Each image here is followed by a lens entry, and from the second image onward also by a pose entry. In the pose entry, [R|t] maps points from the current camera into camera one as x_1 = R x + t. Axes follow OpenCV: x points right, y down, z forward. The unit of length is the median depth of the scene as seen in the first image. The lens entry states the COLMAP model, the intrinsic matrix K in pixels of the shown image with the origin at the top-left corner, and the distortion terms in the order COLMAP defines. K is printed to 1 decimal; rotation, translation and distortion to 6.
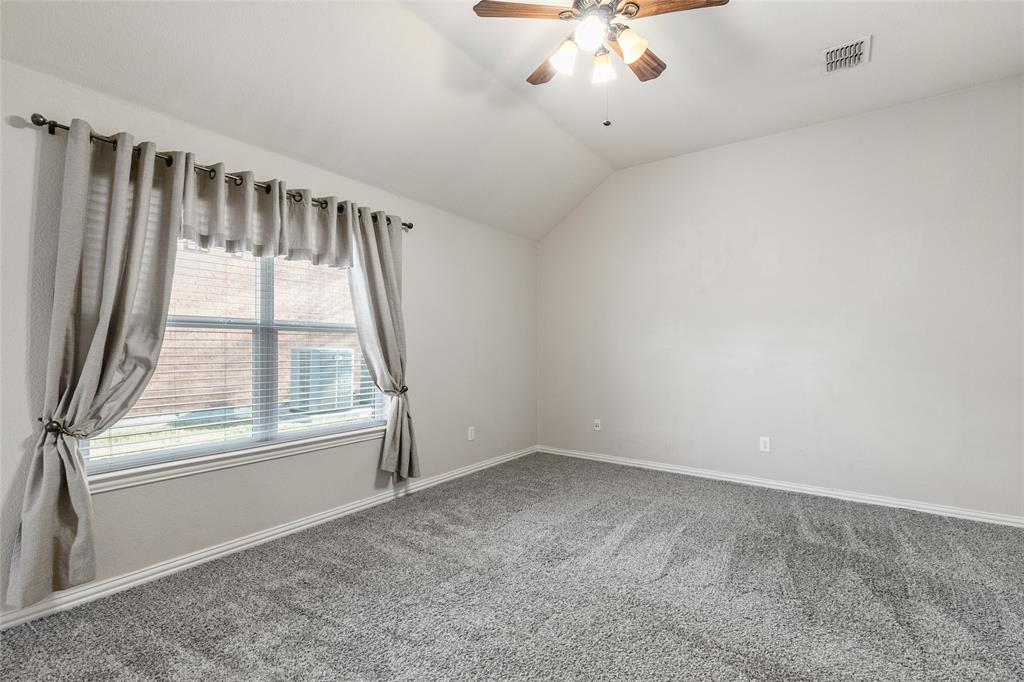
lens RADIAL K [[467.8, 0, 514.4], [0, 467.8, 345.3], [0, 0, 1]] dist [0.001090, 0.000456]
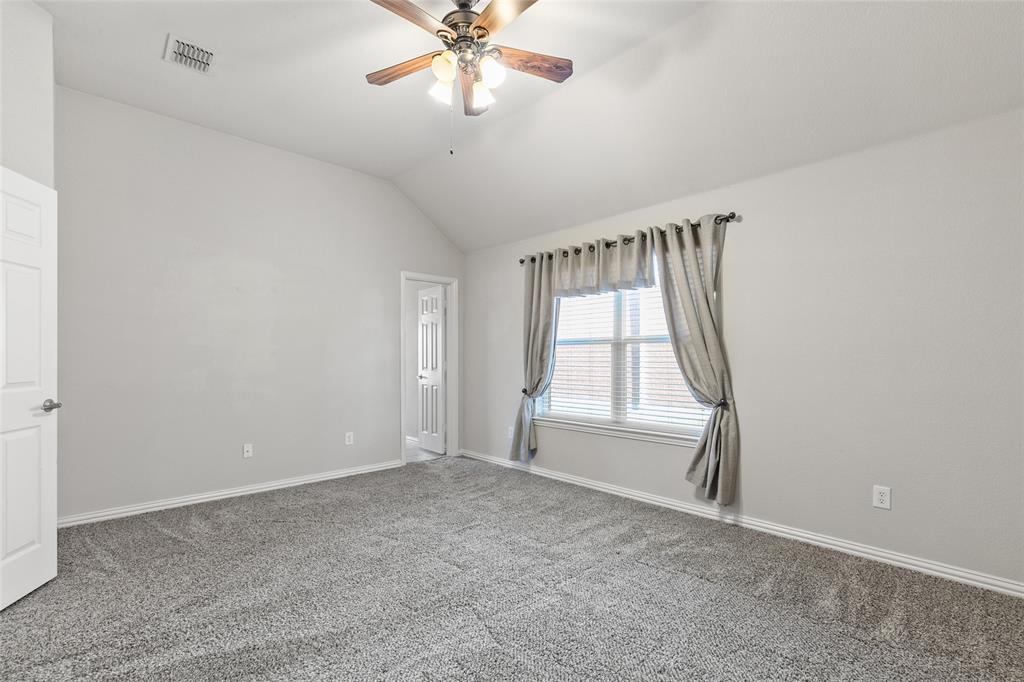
lens RADIAL K [[465.5, 0, 509.9], [0, 465.5, 356.7], [0, 0, 1]] dist [-0.000185, -0.000628]
pose [[-0.202844, -0.000180, -0.979211, 0.893986], [0.004045, 0.999991, -0.001021, 0.006362], [0.979203, -0.004168, -0.202841, 0.969452]]
